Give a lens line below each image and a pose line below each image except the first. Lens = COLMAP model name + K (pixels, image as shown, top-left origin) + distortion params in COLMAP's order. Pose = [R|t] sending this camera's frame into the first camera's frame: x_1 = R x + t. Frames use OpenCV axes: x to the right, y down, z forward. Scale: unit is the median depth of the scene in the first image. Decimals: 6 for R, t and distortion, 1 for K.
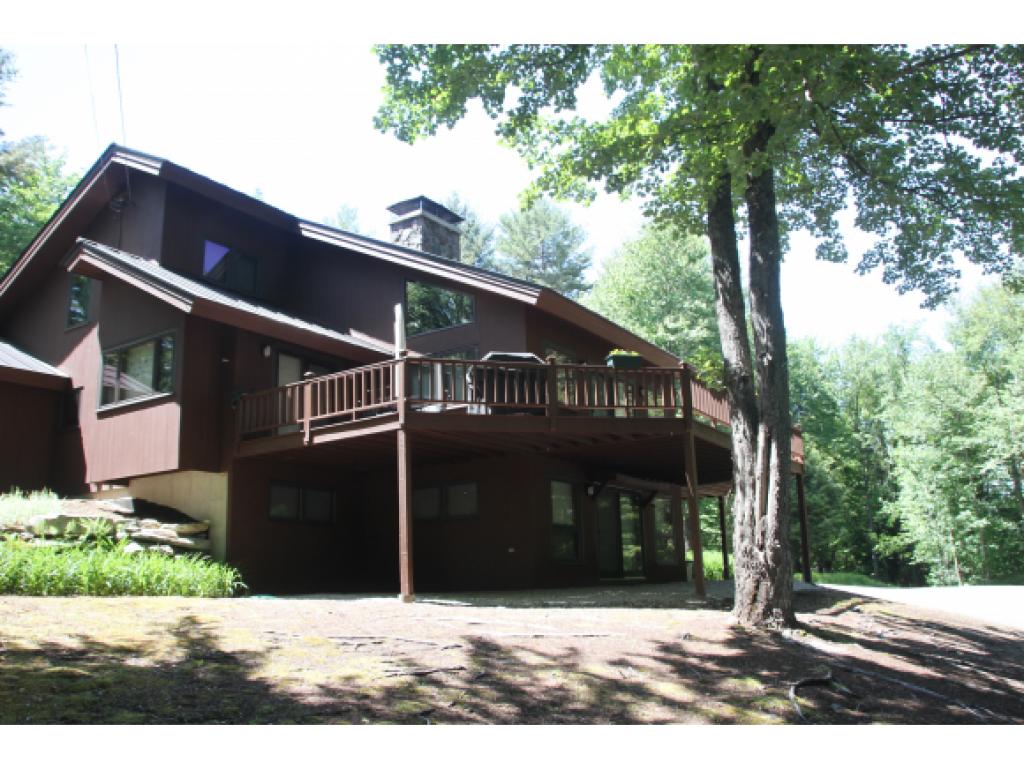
lens RADIAL K [[825.8, 0, 512.0], [0, 825.8, 384.5], [0, 0, 1]] dist [-0.064107, -0.000680]
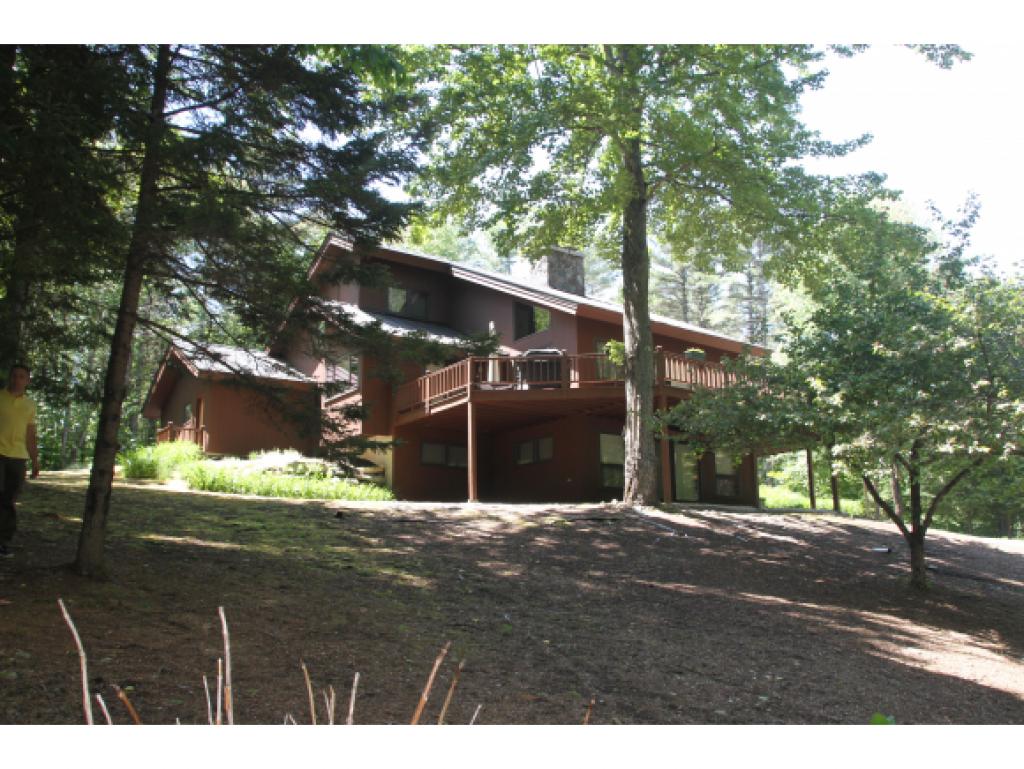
lens RADIAL K [[825.8, 0, 512.0], [0, 825.8, 384.5], [0, 0, 1]] dist [-0.064107, -0.000680]
pose [[0.933338, -0.058512, -0.354199, 0.517187], [0.062007, 0.998075, -0.001483, 0.027025], [0.353603, -0.020579, 0.935169, -0.495638]]
